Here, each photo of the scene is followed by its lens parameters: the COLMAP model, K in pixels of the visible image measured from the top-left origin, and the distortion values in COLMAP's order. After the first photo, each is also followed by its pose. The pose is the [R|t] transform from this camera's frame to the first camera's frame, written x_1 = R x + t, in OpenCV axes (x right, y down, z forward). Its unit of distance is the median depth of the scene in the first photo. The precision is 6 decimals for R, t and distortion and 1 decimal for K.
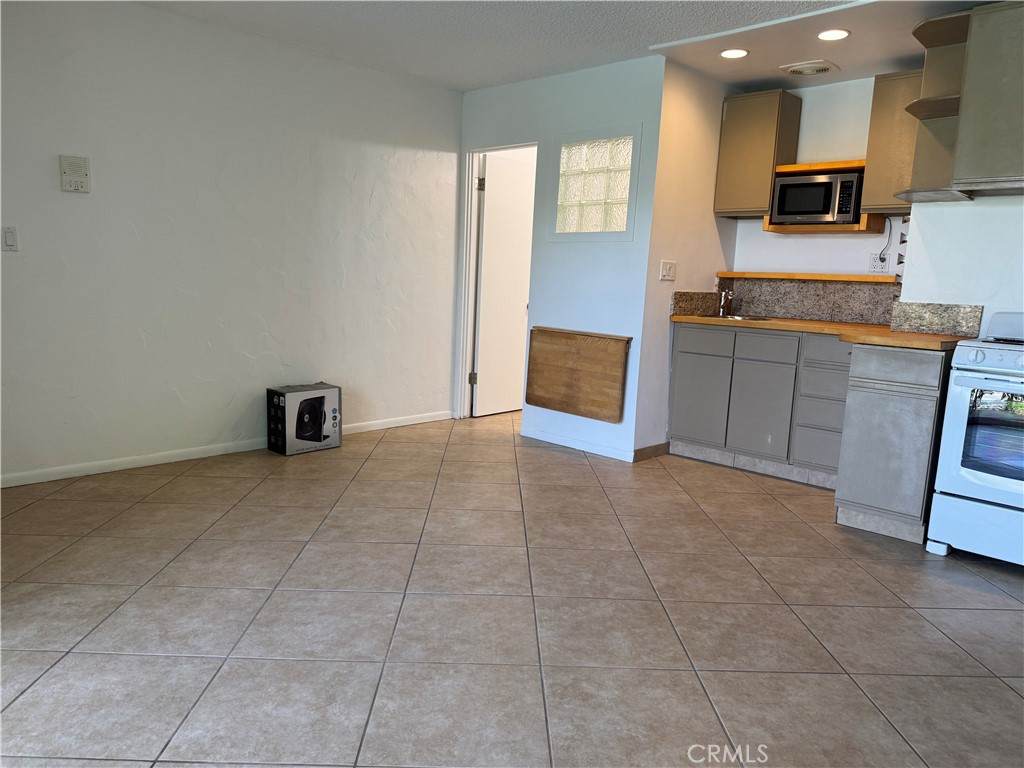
lens RADIAL K [[721.8, 0, 497.3], [0, 721.8, 385.7], [0, 0, 1]] dist [0.059314, -0.066563]
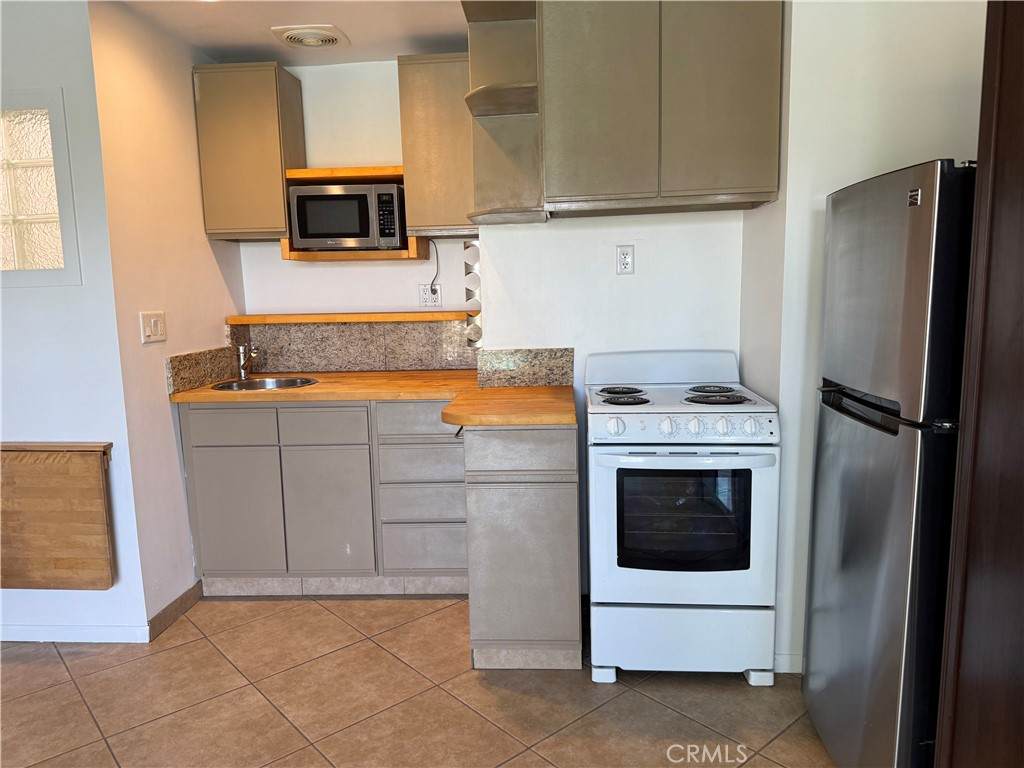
lens RADIAL K [[721.8, 0, 497.3], [0, 721.8, 385.7], [0, 0, 1]] dist [0.059314, -0.066563]
pose [[0.766499, -0.152592, 0.623855, 0.063540], [0.158470, 0.986267, 0.046532, -0.095685], [-0.622388, 0.063195, 0.780154, 0.335845]]
